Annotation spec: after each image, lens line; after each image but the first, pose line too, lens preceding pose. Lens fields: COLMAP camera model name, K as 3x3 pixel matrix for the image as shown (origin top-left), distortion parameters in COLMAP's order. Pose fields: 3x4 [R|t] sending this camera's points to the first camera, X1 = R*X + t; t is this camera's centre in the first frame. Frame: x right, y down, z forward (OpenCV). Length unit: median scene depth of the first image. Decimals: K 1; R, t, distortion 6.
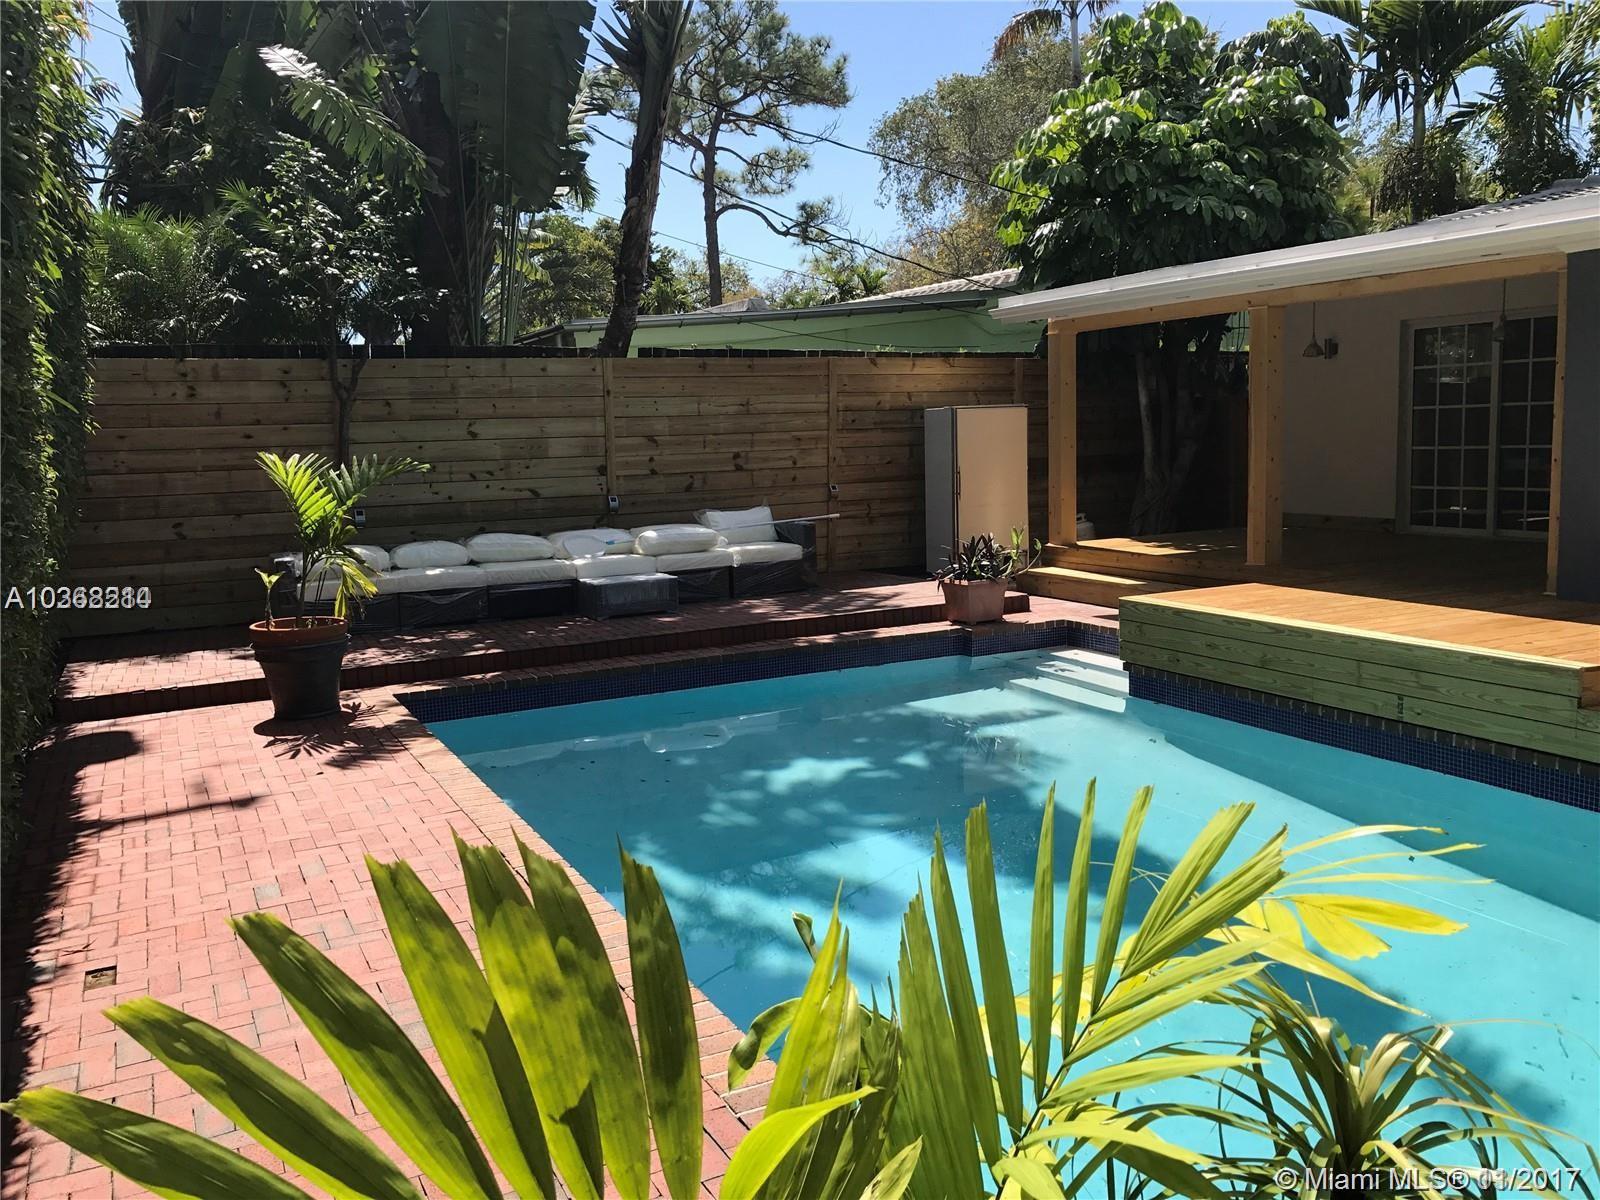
lens RADIAL K [[1288.6, 0, 800.0], [0, 1288.6, 600.0], [0, 0, 1]] dist [0.002287, -0.002228]
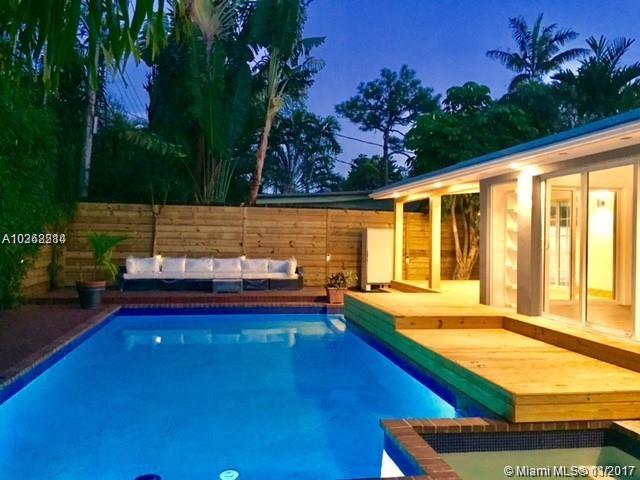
lens RADIAL K [[545.1, 0, 320.0], [0, 545.1, 240.0], [0, 0, 1]] dist [0.006755, 0.000457]
pose [[0.955702, 0.043857, -0.291050, 0.387531], [-0.081409, 0.989648, -0.118189, 0.022313], [0.282854, 0.136648, 0.949379, -0.134707]]
